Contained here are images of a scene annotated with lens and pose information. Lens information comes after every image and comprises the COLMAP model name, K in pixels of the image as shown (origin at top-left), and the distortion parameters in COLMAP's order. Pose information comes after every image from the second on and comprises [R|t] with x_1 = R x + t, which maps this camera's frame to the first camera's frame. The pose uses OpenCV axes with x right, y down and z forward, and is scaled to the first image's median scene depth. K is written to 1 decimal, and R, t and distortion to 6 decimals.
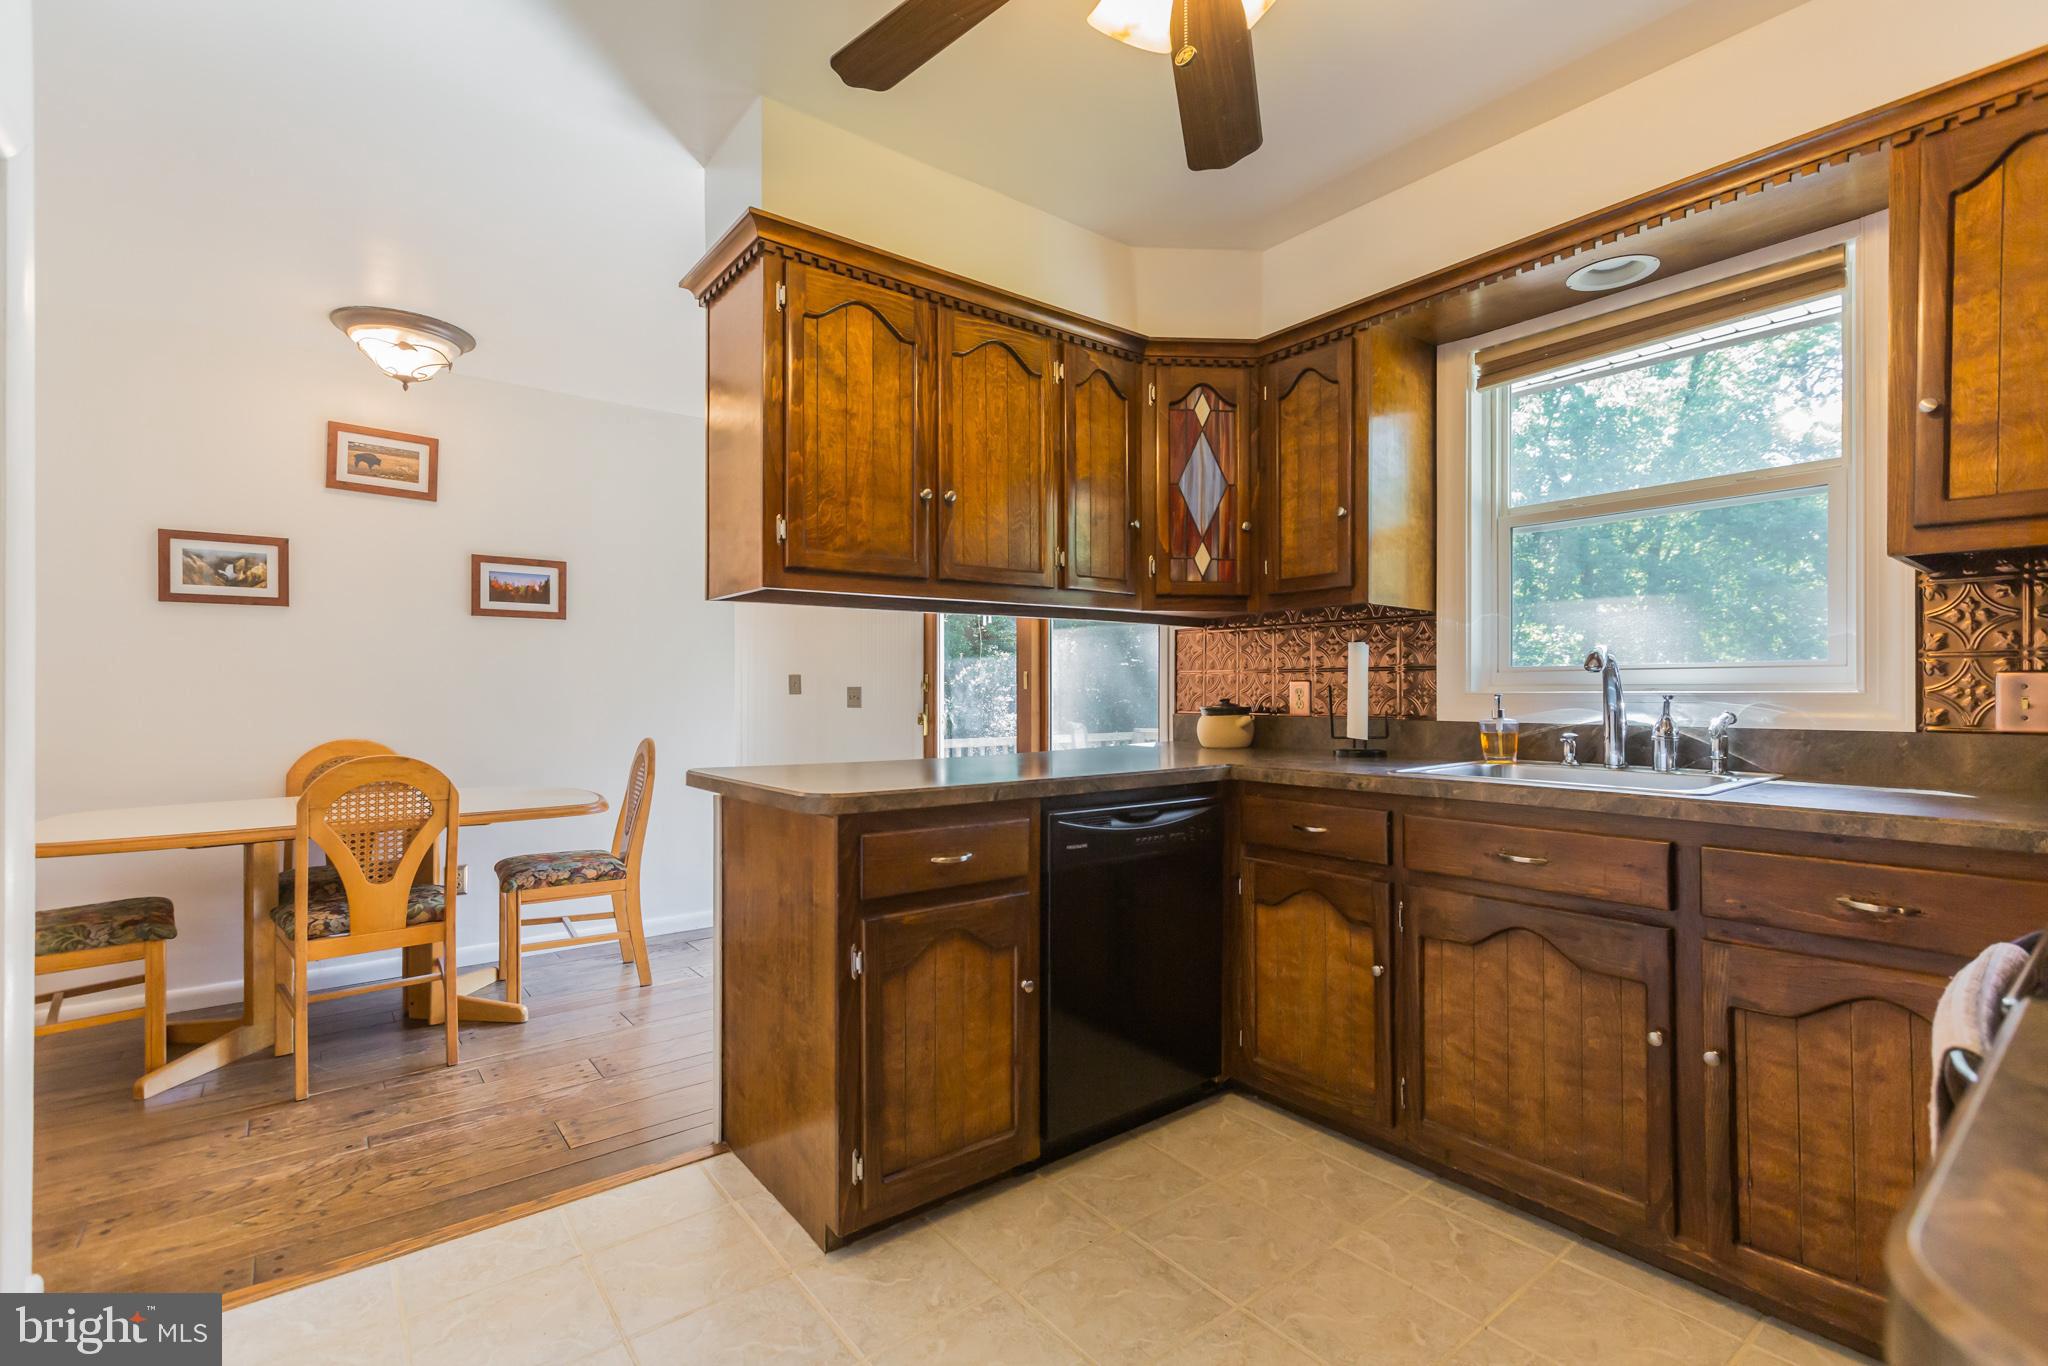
lens RADIAL K [[922.5, 0, 1027.1], [0, 922.5, 691.4], [0, 0, 1]] dist [-0.000949, -0.000014]
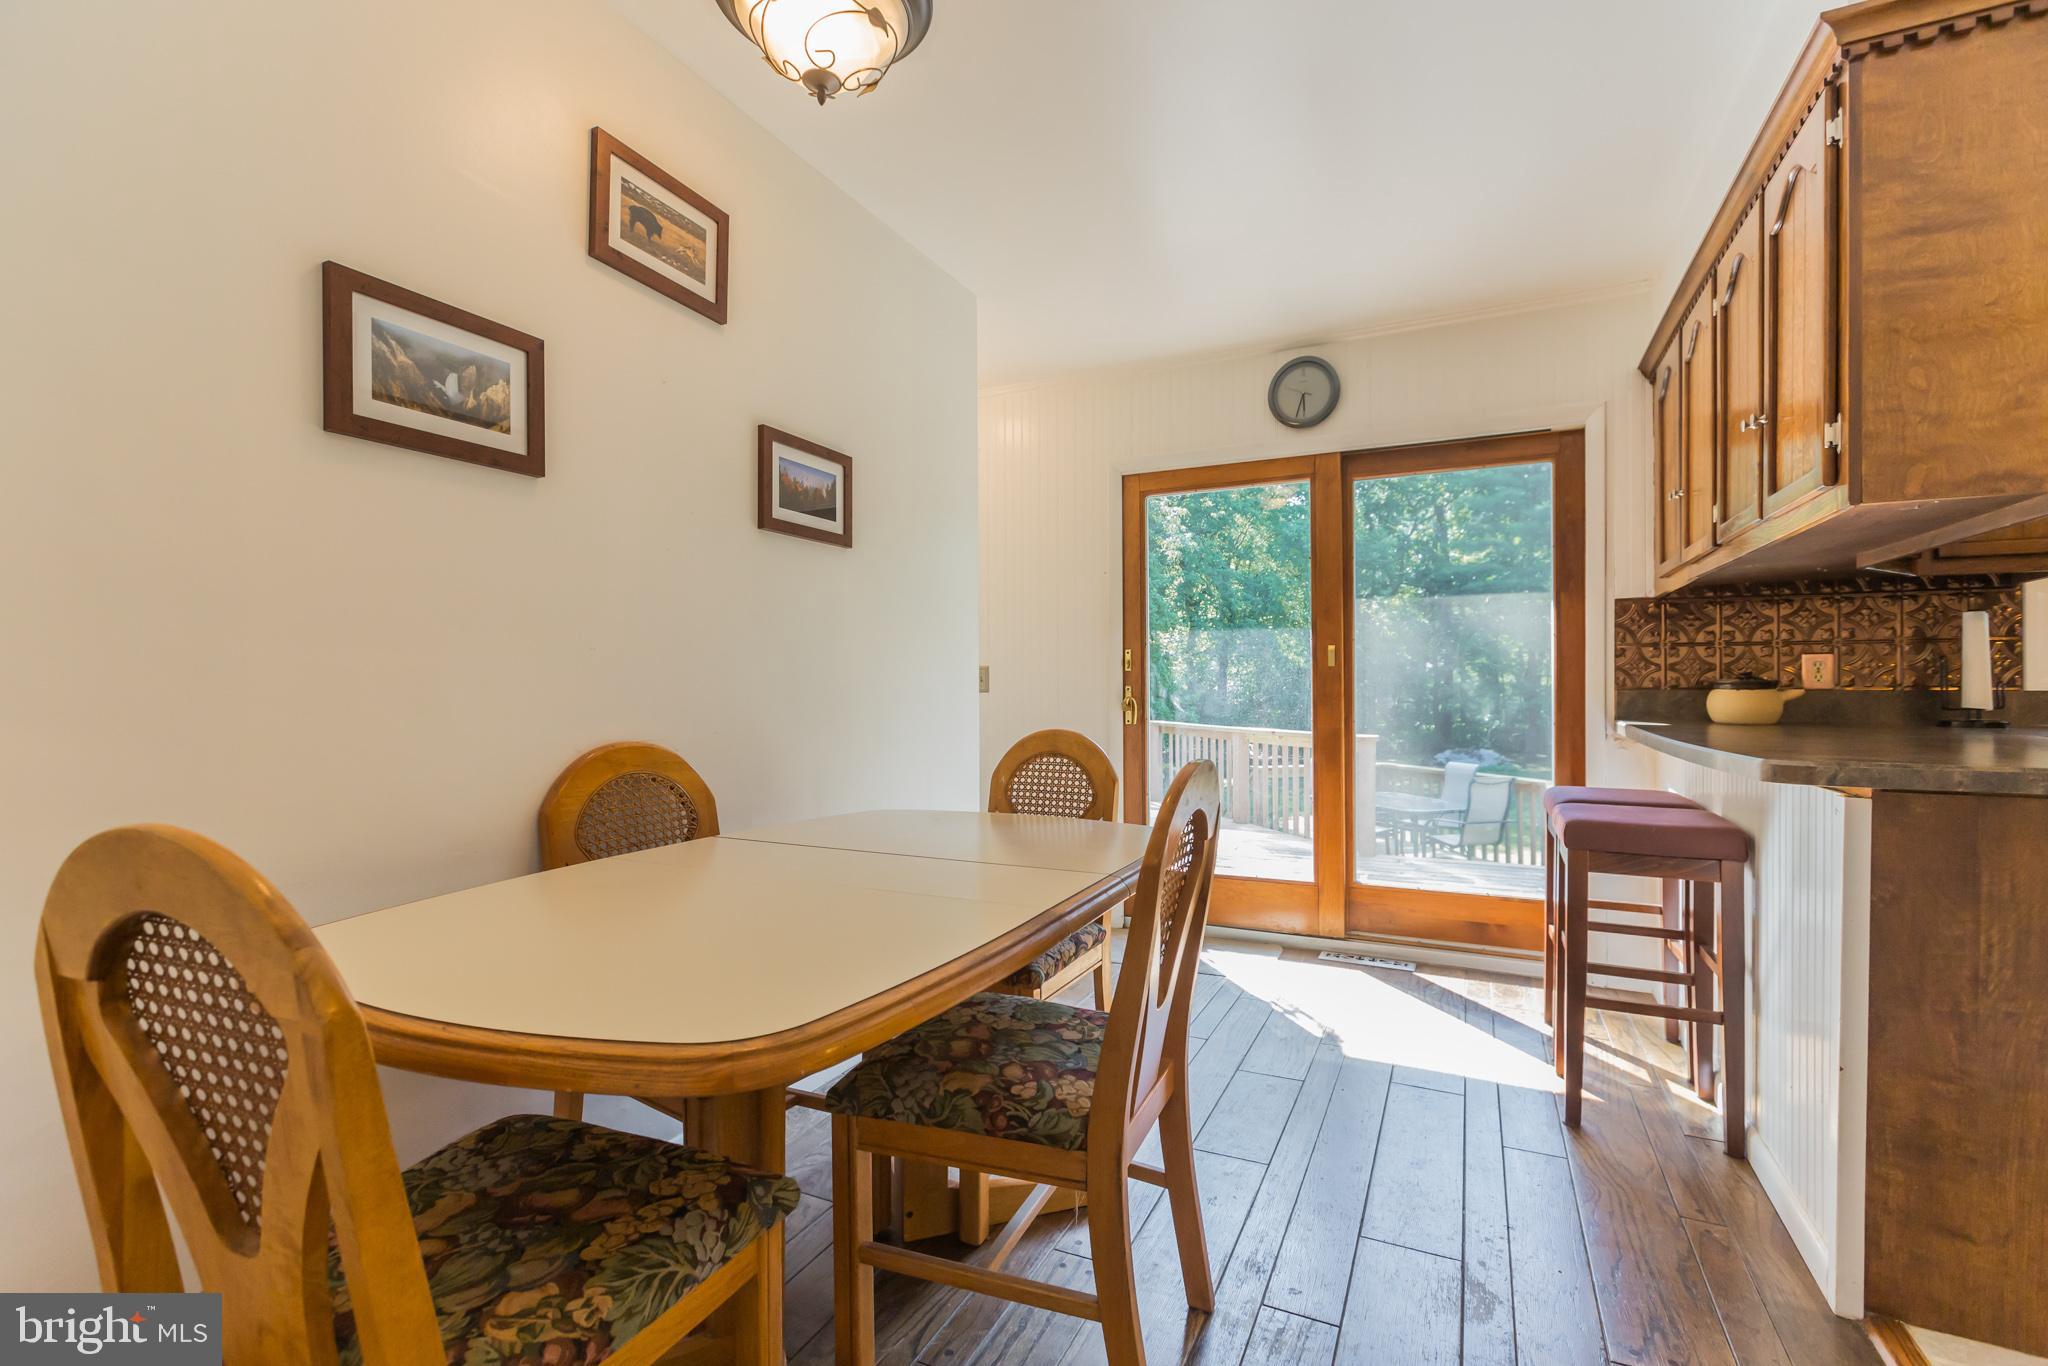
lens RADIAL K [[922.5, 0, 1027.1], [0, 922.5, 691.4], [0, 0, 1]] dist [-0.000949, -0.000014]
pose [[0.899921, -0.001251, 0.436052, -1.260693], [-0.000161, 0.999995, 0.003200, 0.036860], [-0.436054, -0.002950, 0.899916, 0.700242]]
